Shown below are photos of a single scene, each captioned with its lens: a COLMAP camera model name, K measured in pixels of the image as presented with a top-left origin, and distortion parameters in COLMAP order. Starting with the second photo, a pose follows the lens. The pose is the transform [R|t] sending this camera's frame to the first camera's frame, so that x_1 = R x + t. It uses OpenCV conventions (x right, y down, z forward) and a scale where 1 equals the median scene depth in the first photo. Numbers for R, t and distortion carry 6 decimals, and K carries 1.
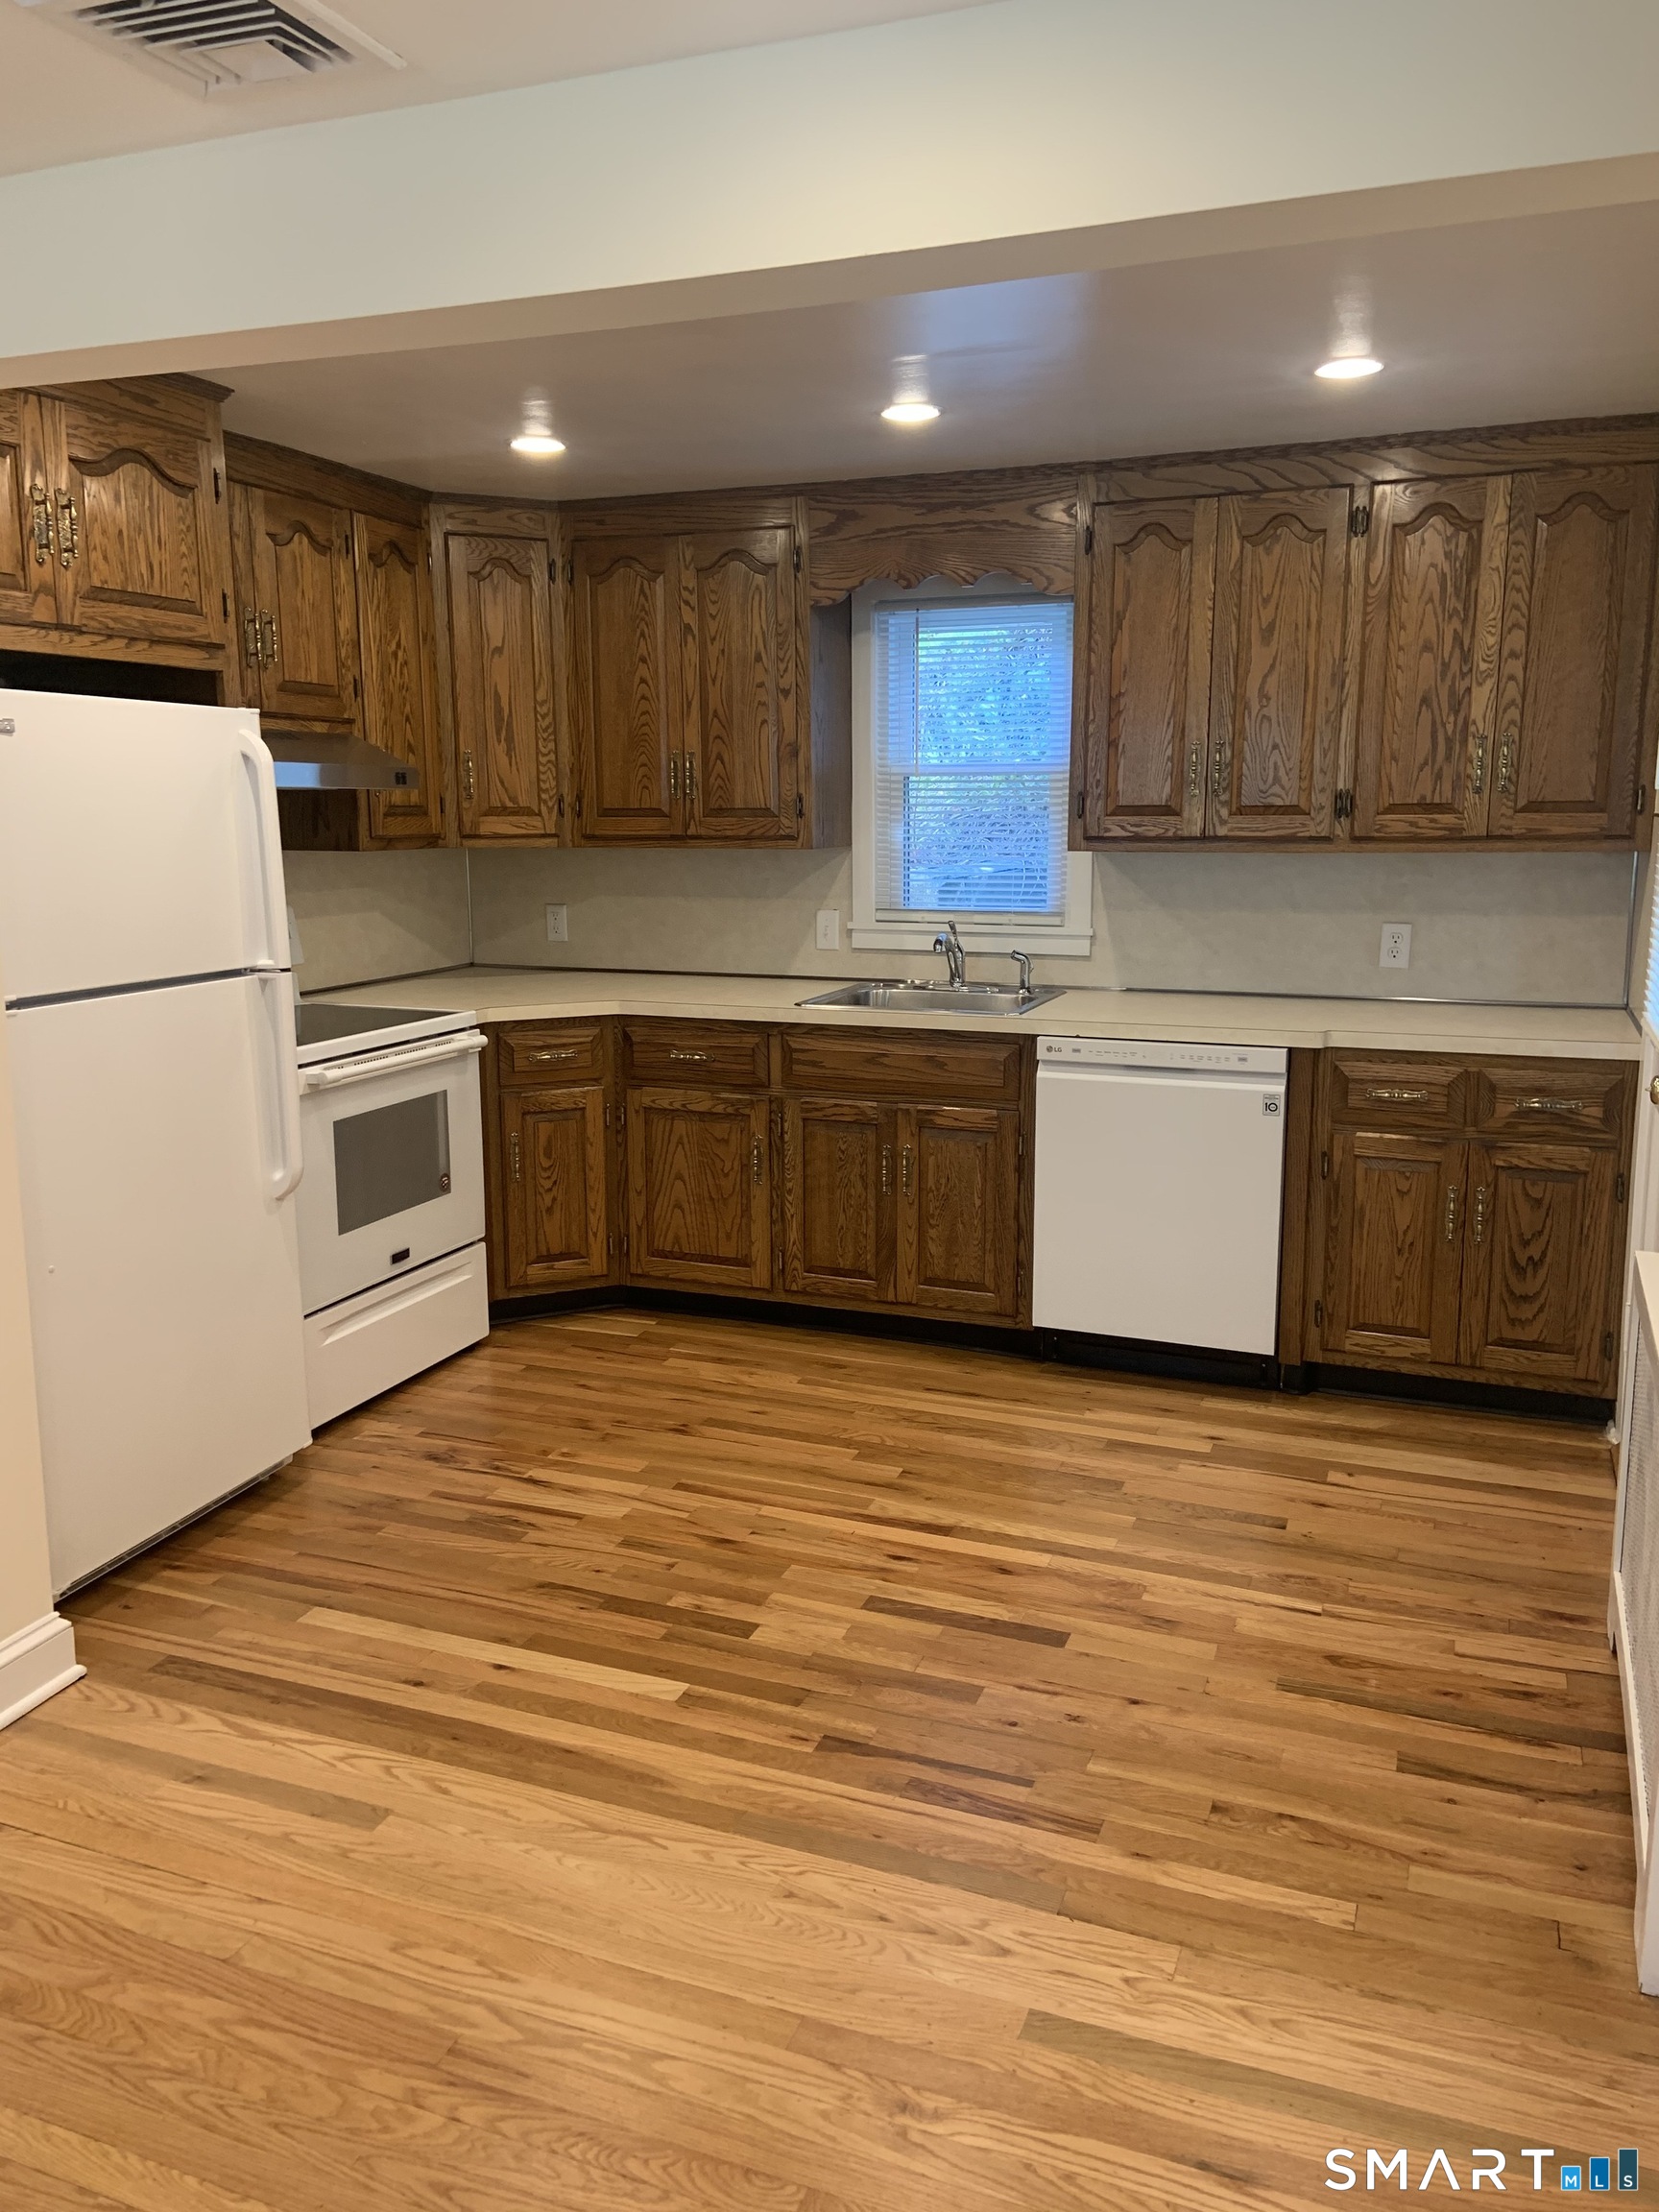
lens RADIAL K [[1662.9, 0, 827.2], [0, 1662.9, 1078.7], [0, 0, 1]] dist [0.129693, -0.160971]
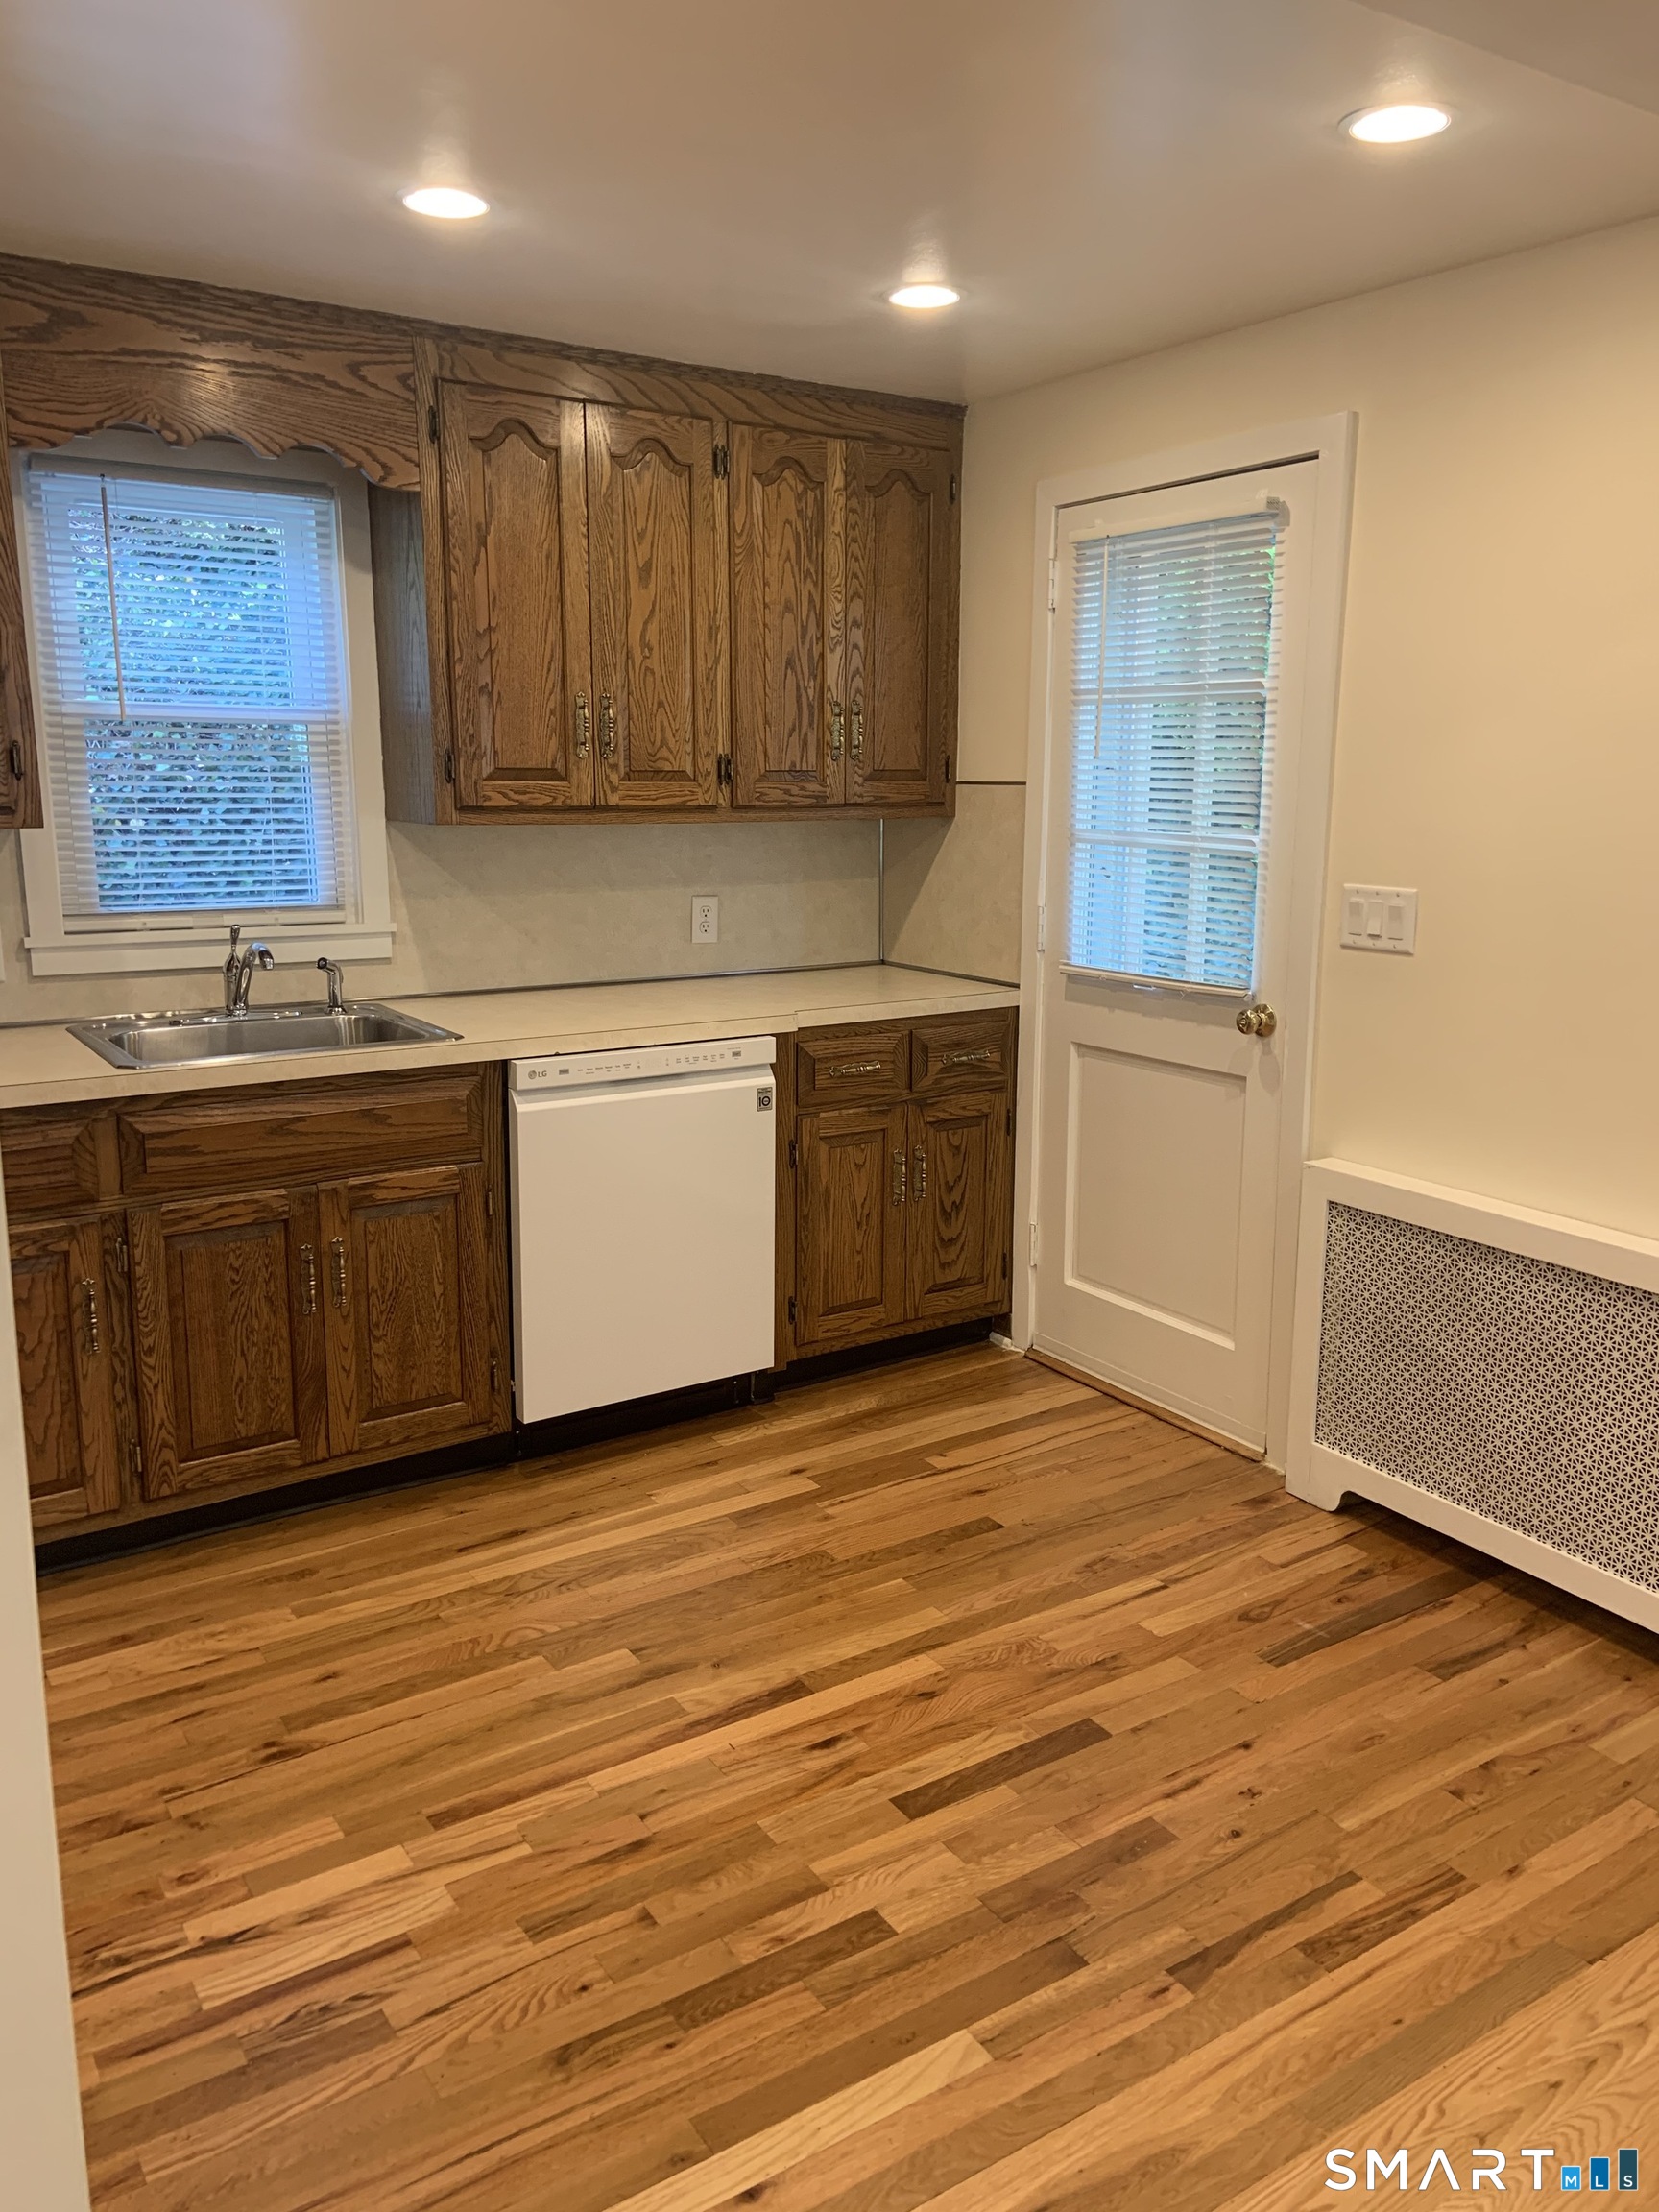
lens RADIAL K [[1662.9, 0, 827.2], [0, 1662.9, 1078.7], [0, 0, 1]] dist [0.129693, -0.160971]
pose [[0.568924, -0.145441, 0.809427, -0.445701], [0.131251, 0.987680, 0.085217, -0.067574], [-0.811849, 0.057757, 0.581004, 0.439049]]
